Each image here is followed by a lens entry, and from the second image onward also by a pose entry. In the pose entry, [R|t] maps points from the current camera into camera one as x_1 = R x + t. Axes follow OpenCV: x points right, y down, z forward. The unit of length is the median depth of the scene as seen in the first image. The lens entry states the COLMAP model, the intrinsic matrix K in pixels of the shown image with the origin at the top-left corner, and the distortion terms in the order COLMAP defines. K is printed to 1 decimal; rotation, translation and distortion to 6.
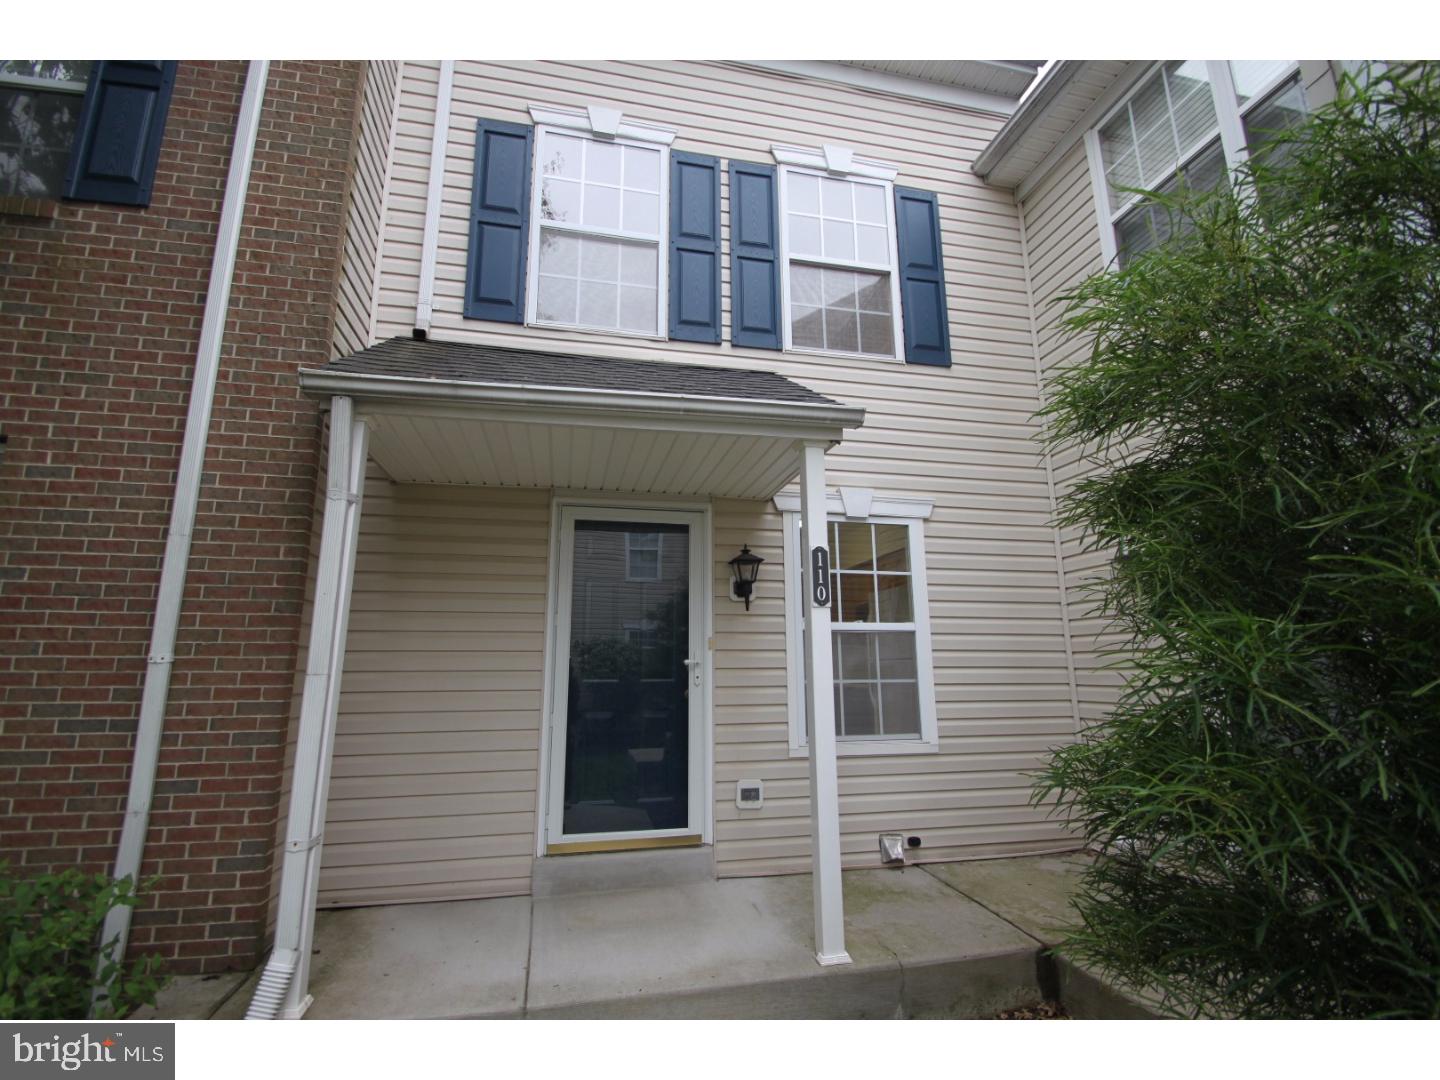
lens RADIAL K [[664.3, 0, 721.6], [0, 664.3, 536.0], [0, 0, 1]] dist [0.005712, -0.011460]
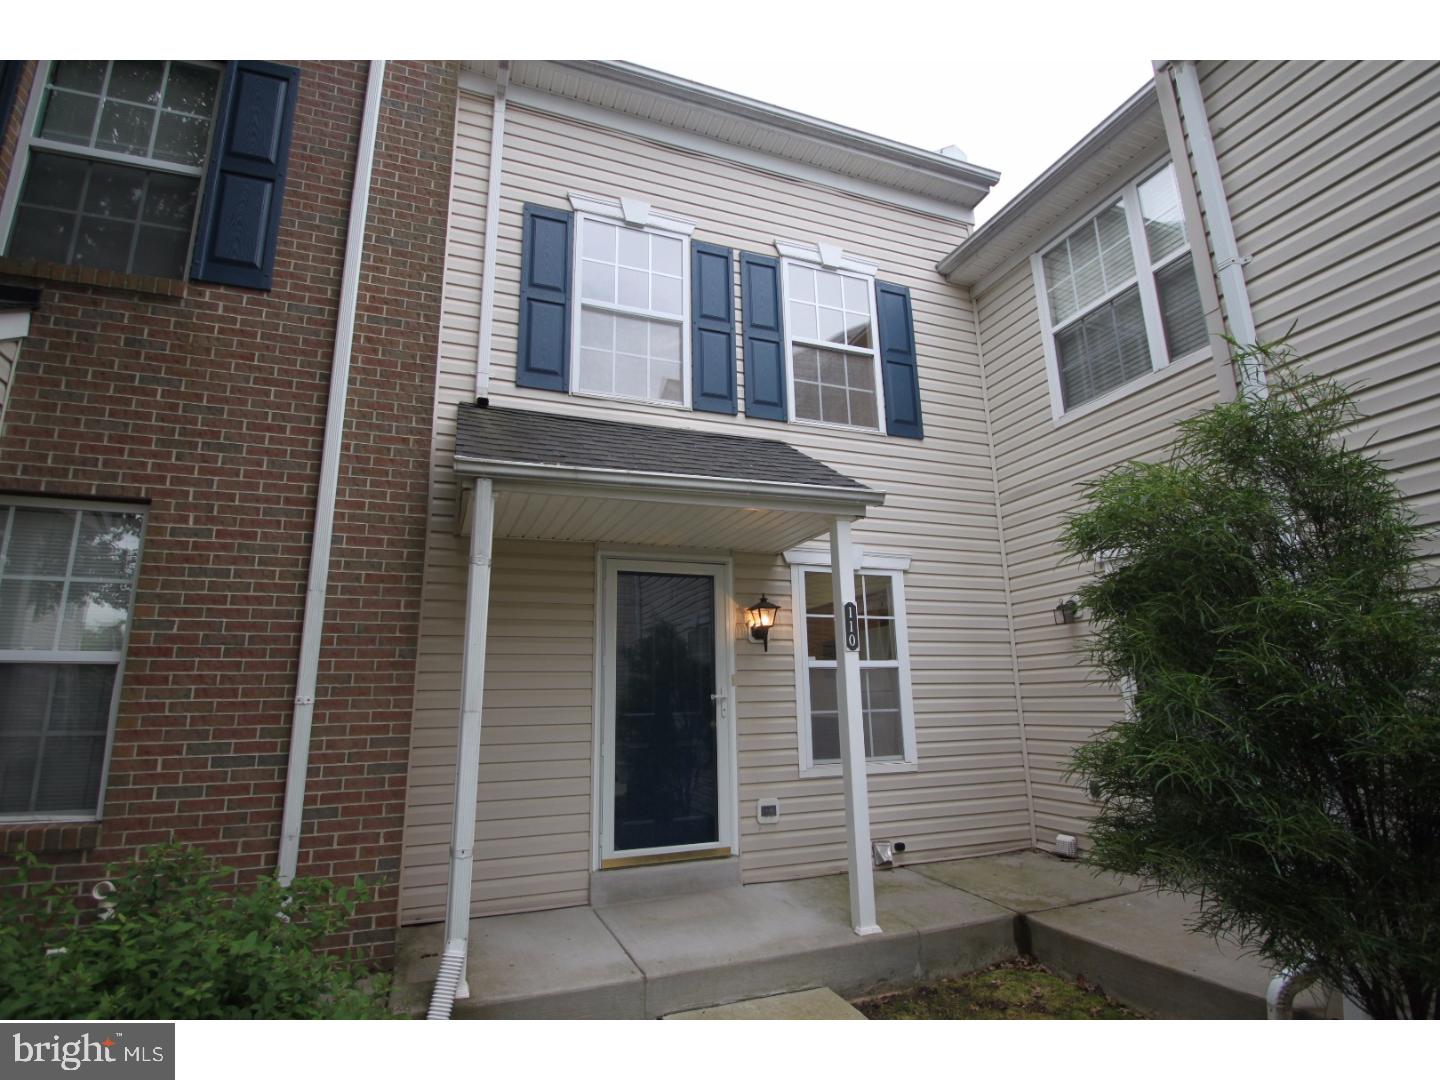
lens RADIAL K [[728.0, 0, 716.3], [0, 728.0, 534.0], [0, 0, 1]] dist [-0.010141, 0.001888]
pose [[0.988460, 0.020311, 0.150114, -0.261104], [-0.016044, 0.999434, -0.029584, -0.057245], [-0.150630, 0.026834, 0.988226, -0.264237]]
